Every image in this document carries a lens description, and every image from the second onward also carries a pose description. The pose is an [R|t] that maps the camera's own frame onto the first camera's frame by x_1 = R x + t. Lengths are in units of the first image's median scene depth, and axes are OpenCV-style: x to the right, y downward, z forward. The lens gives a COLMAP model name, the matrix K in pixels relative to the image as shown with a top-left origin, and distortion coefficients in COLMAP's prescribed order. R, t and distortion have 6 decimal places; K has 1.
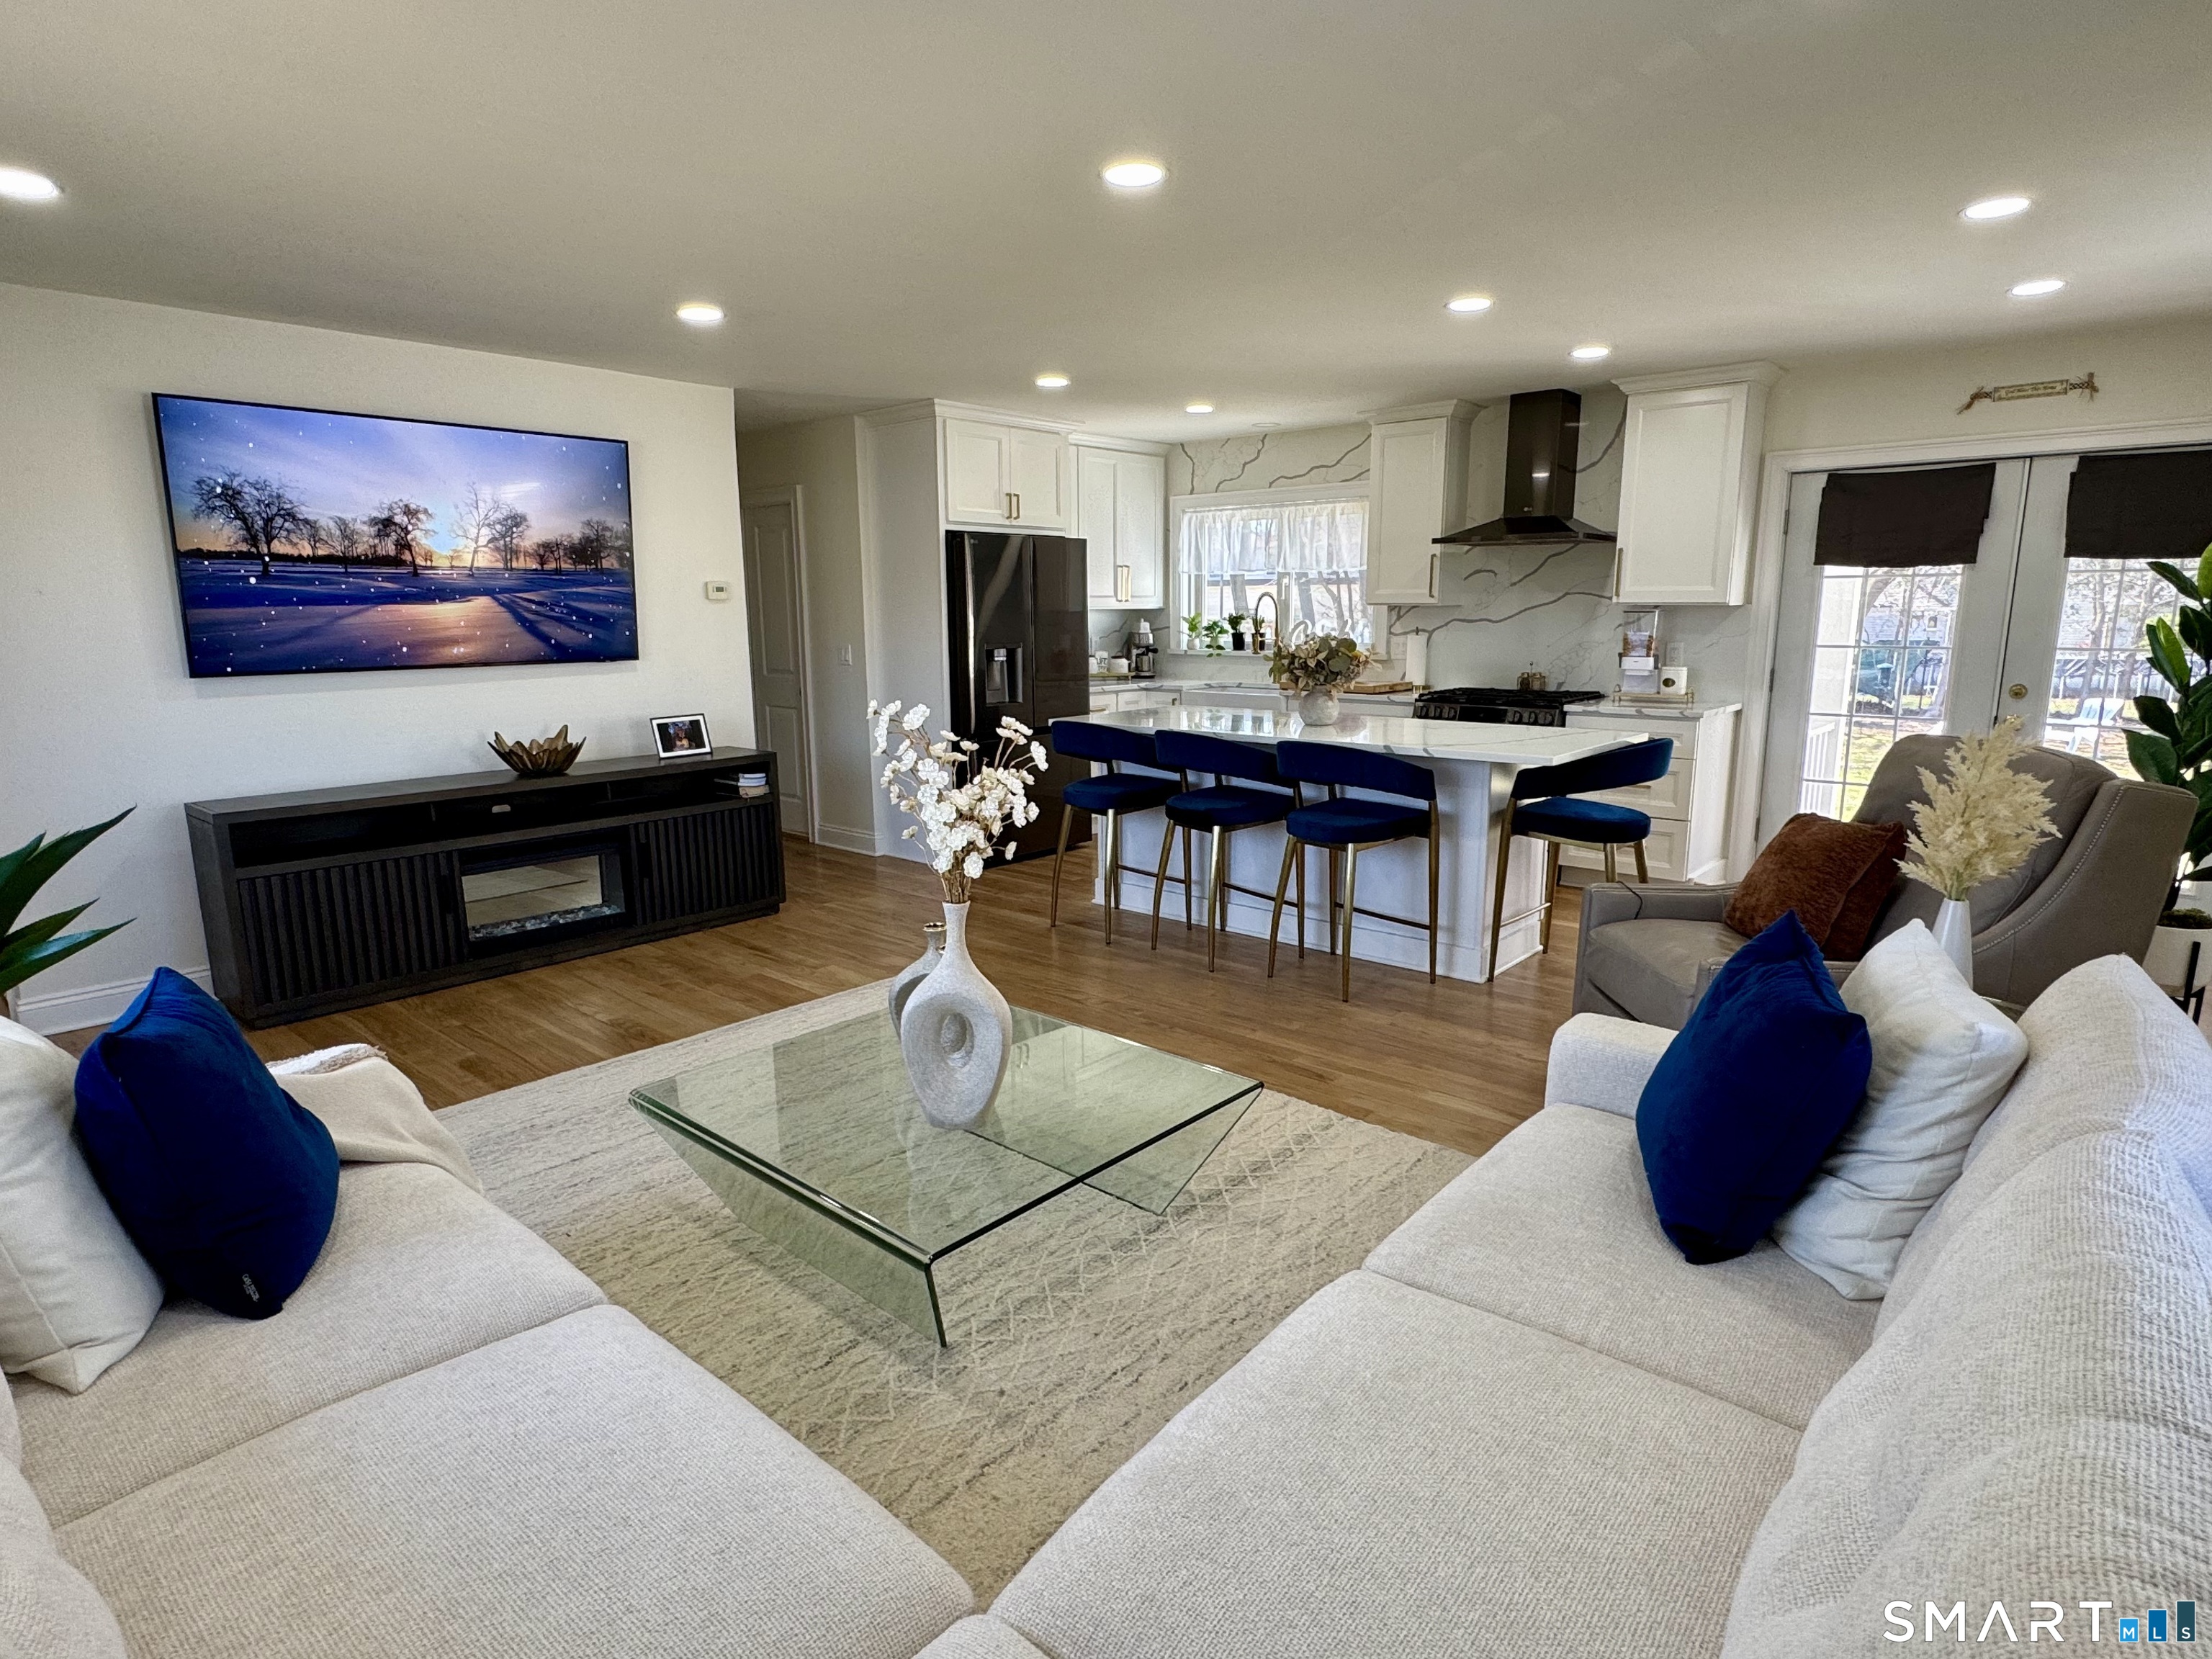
lens RADIAL K [[1158.9, 0, 1104.2], [0, 1158.9, 835.2], [0, 0, 1]] dist [-0.001578, -0.002636]
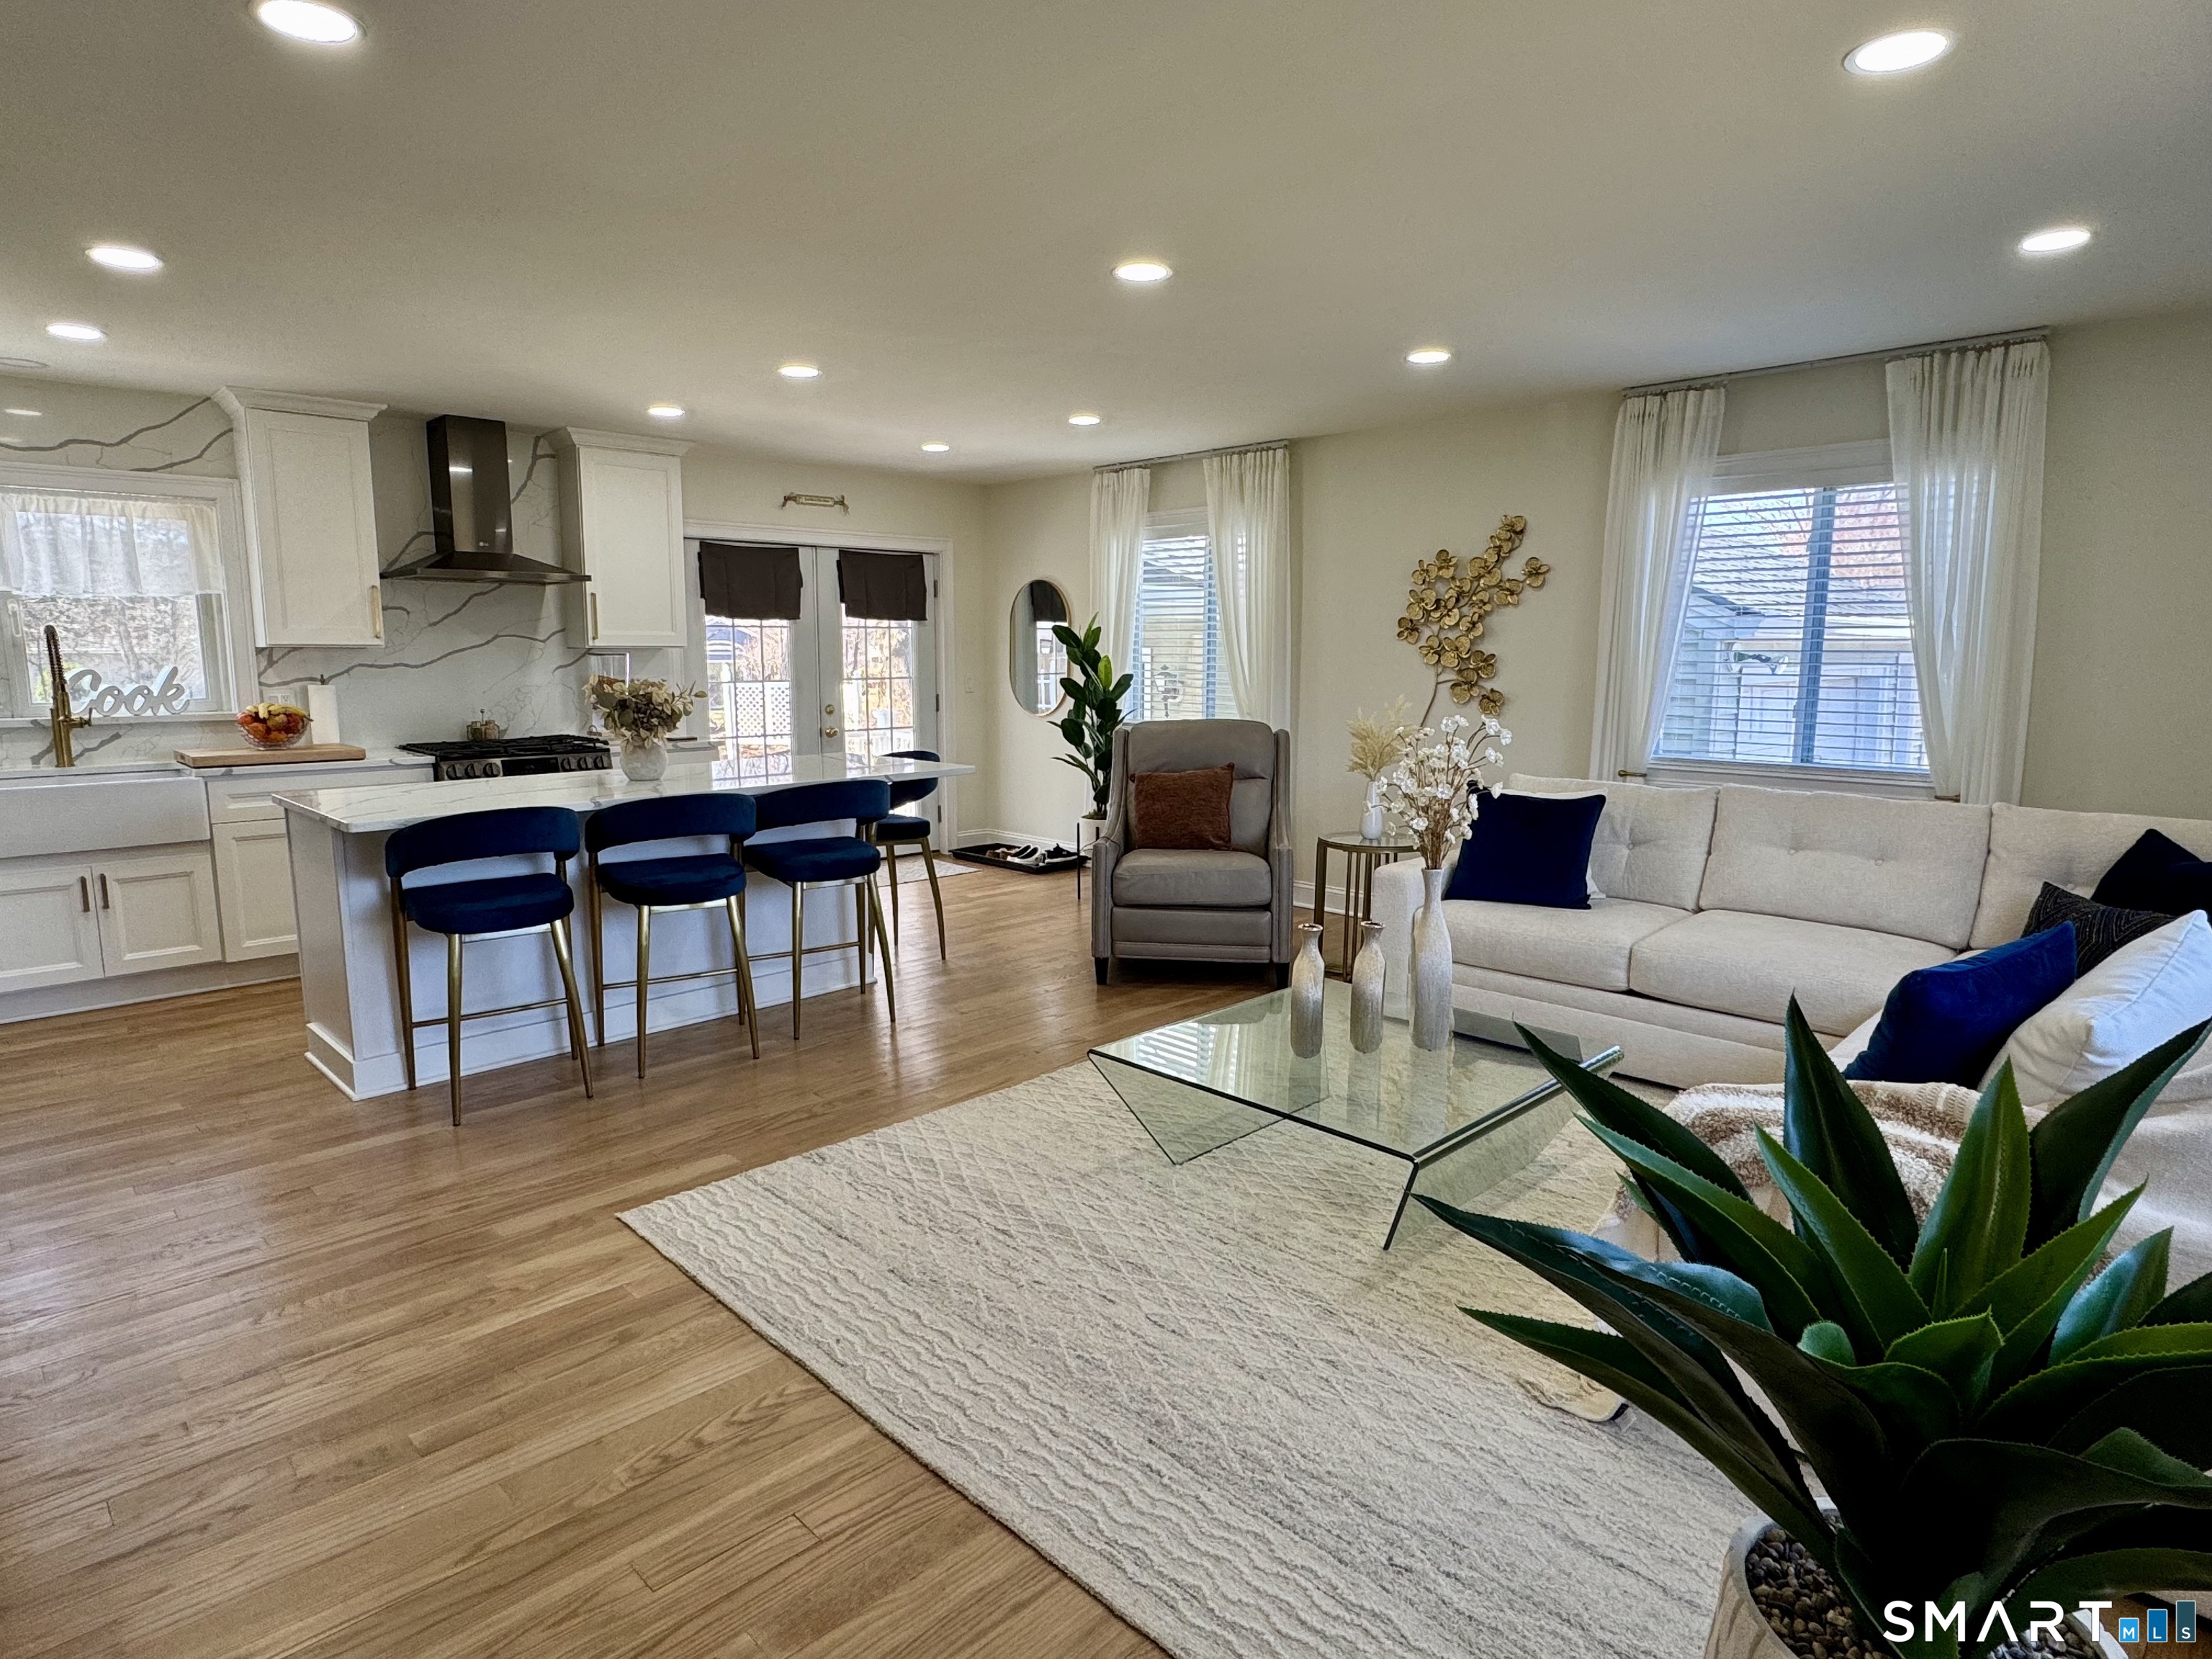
lens RADIAL K [[1230.2, 0, 1081.5], [0, 1230.2, 821.7], [0, 0, 1]] dist [-0.010900, 0.000424]
pose [[0.087663, -0.131923, 0.987376, -0.546463], [0.191571, 0.974923, 0.113250, -0.080913], [-0.977556, 0.179225, 0.110738, 0.440564]]
